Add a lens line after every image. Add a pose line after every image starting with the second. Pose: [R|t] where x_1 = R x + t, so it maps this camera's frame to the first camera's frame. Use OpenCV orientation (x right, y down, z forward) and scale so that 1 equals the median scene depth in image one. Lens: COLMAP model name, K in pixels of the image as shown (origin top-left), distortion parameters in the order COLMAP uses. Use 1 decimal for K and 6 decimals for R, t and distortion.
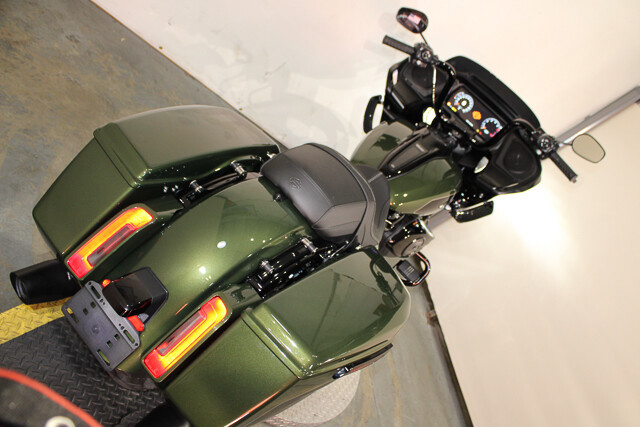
lens RADIAL K [[532.0, 0, 320.0], [0, 532.0, 213.5], [0, 0, 1]] dist [-0.112101, -0.000108]
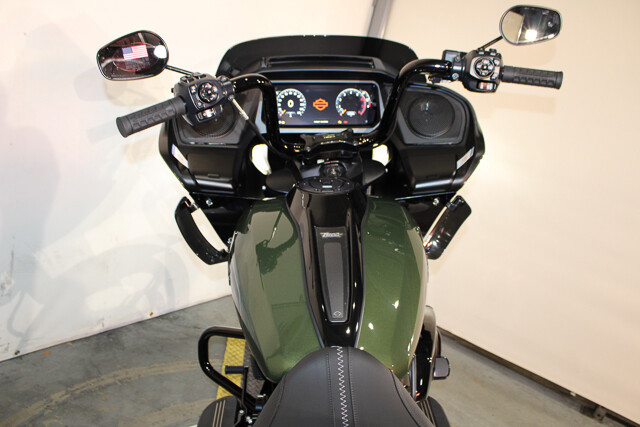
lens RADIAL K [[532.0, 0, 320.0], [0, 532.0, 213.5], [0, 0, 1]] dist [-0.112101, -0.000108]
pose [[0.657083, -0.709766, 0.253917, 0.057849], [0.704898, 0.697902, 0.126694, -0.181490], [-0.267132, 0.095737, 0.958893, 0.442427]]
